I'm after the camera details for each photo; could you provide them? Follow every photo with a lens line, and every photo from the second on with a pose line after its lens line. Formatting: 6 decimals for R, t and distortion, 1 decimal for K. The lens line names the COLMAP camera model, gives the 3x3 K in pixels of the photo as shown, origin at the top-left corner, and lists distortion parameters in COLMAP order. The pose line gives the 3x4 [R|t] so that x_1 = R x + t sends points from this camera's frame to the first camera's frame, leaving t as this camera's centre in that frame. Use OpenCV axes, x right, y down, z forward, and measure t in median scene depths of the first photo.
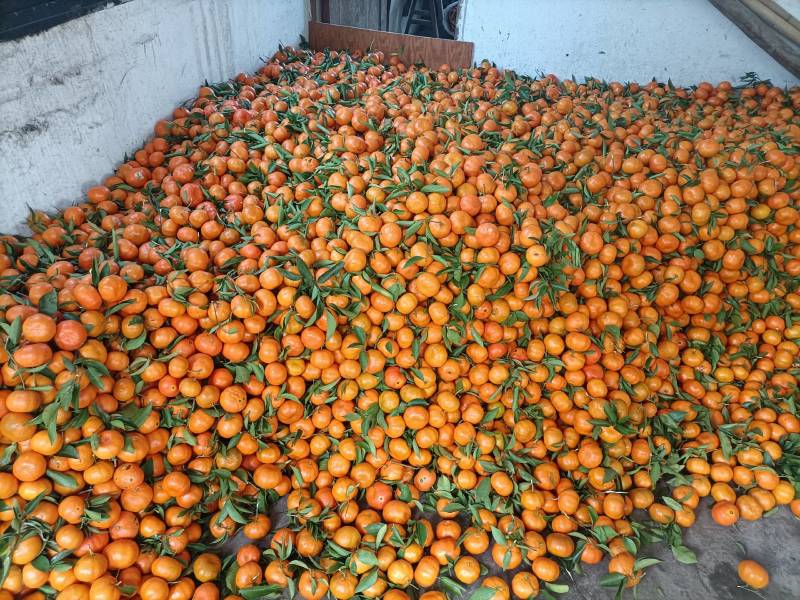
lens RADIAL K [[613.5, 0, 400.0], [0, 613.5, 300.0], [0, 0, 1]] dist [0.046901, -0.000841]
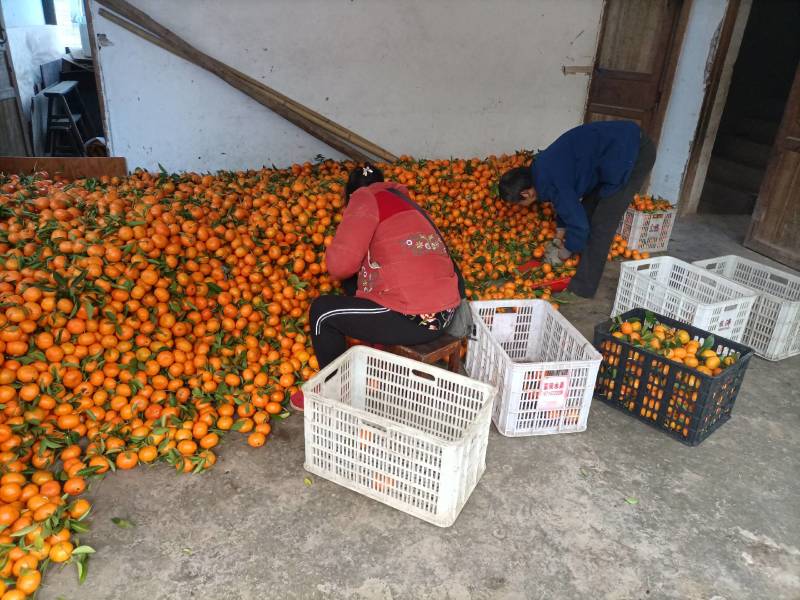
lens RADIAL K [[613.5, 0, 400.0], [0, 613.5, 300.0], [0, 0, 1]] dist [0.046901, -0.000841]
pose [[0.842897, -0.227820, 0.487465, -0.184609], [0.321809, 0.939501, -0.117371, 0.393125], [-0.431234, 0.255803, 0.865218, -0.578530]]
